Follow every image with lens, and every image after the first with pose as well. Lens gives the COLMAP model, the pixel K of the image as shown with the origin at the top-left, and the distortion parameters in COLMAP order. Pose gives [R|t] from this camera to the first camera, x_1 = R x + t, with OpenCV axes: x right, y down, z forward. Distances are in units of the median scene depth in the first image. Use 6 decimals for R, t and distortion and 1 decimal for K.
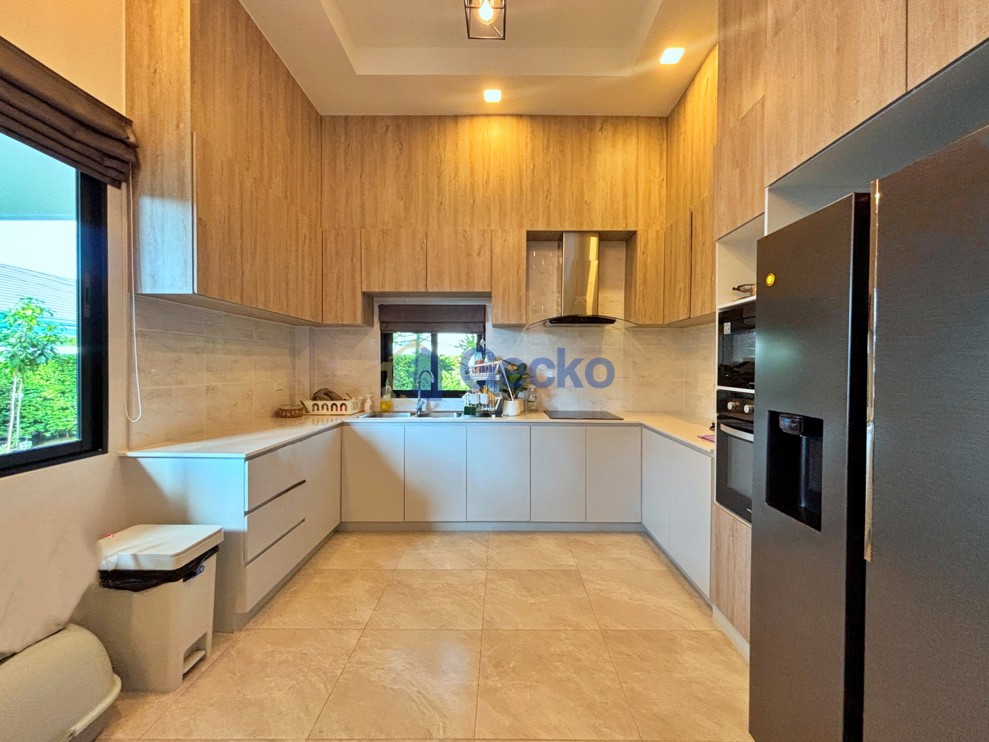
lens RADIAL K [[396.0, 0, 494.5], [0, 396.0, 371.0], [0, 0, 1]] dist [0.006689, -0.000102]
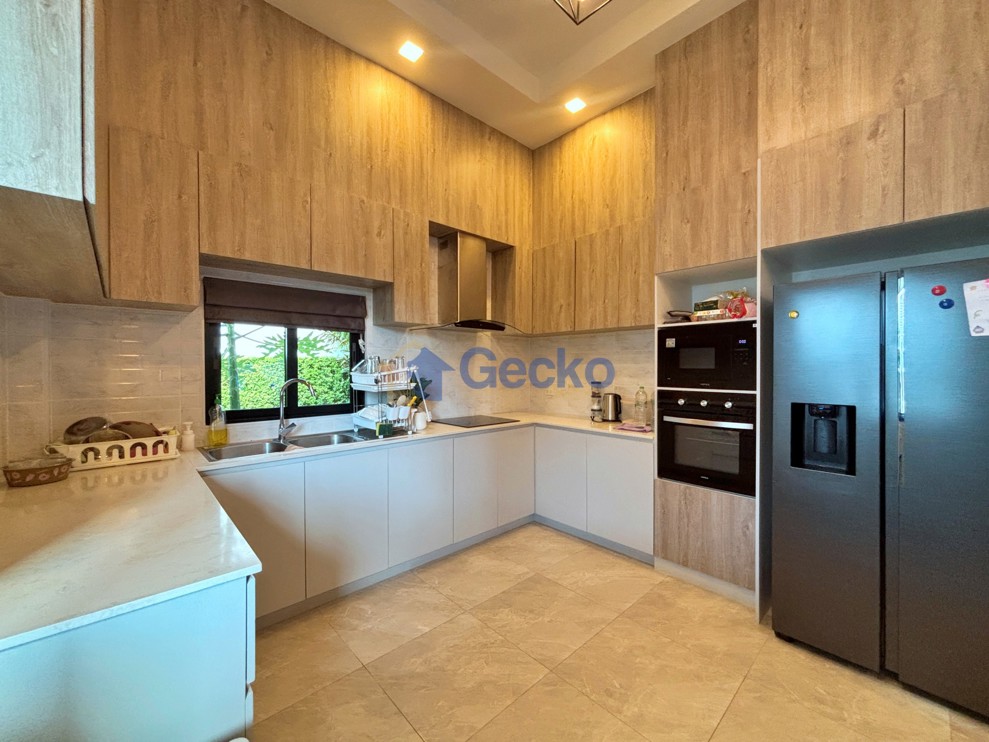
lens RADIAL K [[396.0, 0, 494.5], [0, 396.0, 371.0], [0, 0, 1]] dist [0.006689, -0.000102]
pose [[0.736832, -0.010269, 0.675998, -0.417056], [0.013941, 0.999903, -0.000006, -0.012810], [-0.675933, 0.009429, 0.736903, 0.245712]]
